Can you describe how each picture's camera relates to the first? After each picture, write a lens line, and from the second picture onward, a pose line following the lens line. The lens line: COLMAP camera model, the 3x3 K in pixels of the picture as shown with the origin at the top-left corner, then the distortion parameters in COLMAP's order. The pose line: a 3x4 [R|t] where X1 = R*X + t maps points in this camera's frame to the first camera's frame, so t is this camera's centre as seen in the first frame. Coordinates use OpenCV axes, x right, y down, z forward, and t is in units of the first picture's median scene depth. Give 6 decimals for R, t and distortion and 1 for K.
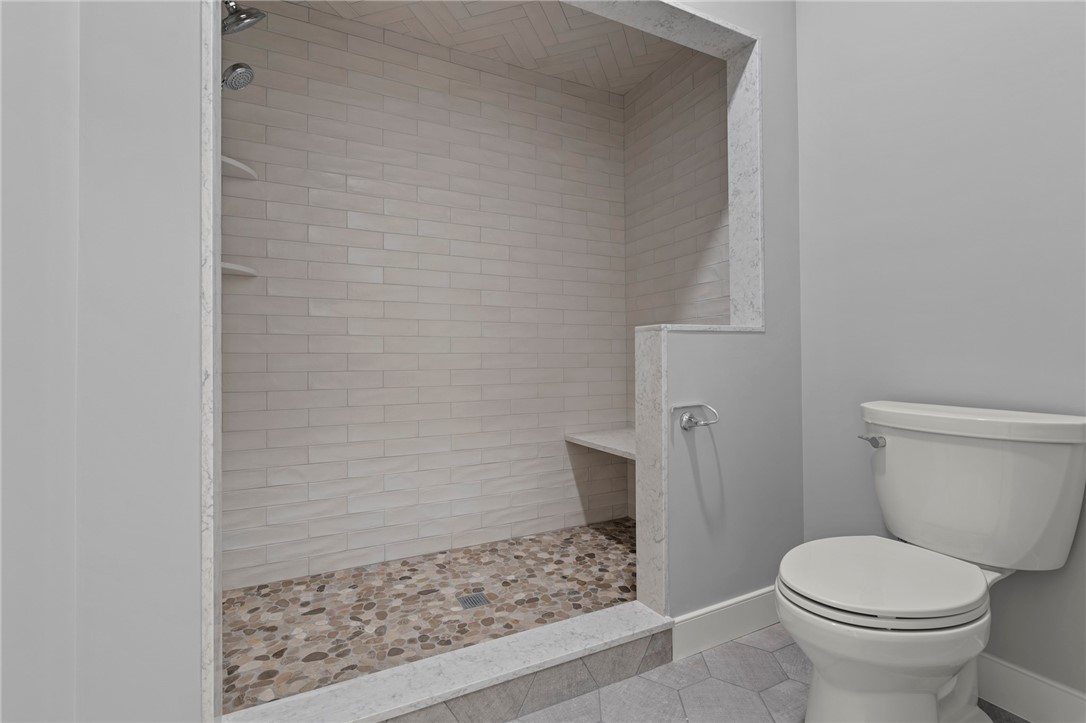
lens RADIAL K [[494.0, 0, 547.0], [0, 494.0, 354.3], [0, 0, 1]] dist [-0.007502, 0.002757]
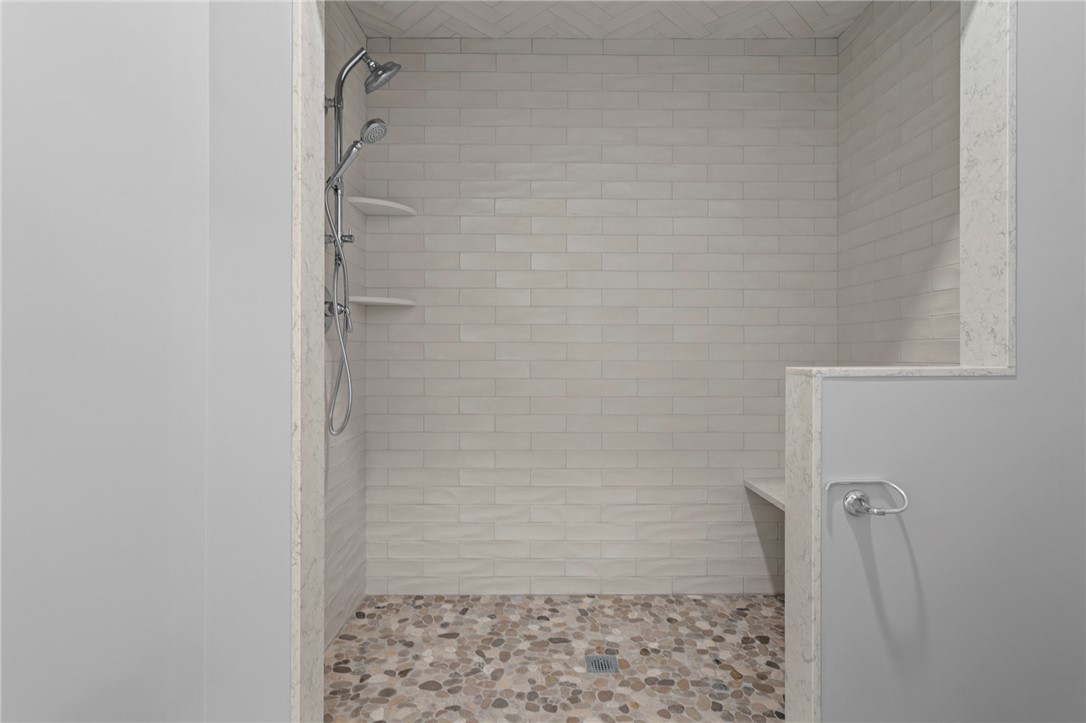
lens RADIAL K [[540.0, 0, 546.6], [0, 540.0, 352.9], [0, 0, 1]] dist [0.003092, 0.001224]
pose [[0.894962, 0.009334, -0.446045, 0.196198], [-0.004390, 0.999917, 0.012116, -0.076766], [0.446121, -0.008885, 0.894928, 0.084444]]
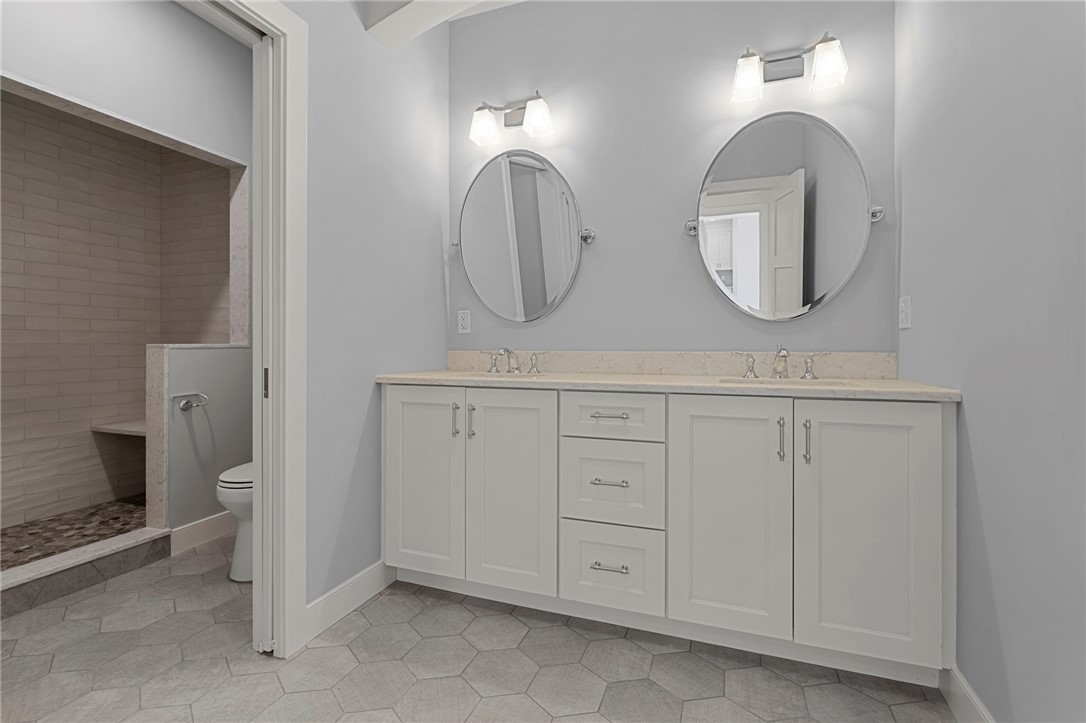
lens RADIAL K [[494.0, 0, 540.0], [0, 494.0, 346.2], [0, 0, 1]] dist [-0.007502, 0.002757]
pose [[0.739187, 0.007935, 0.673454, 0.050004], [-0.014360, 0.999889, 0.003981, -0.065033], [-0.673347, -0.012613, 0.739219, -0.802848]]
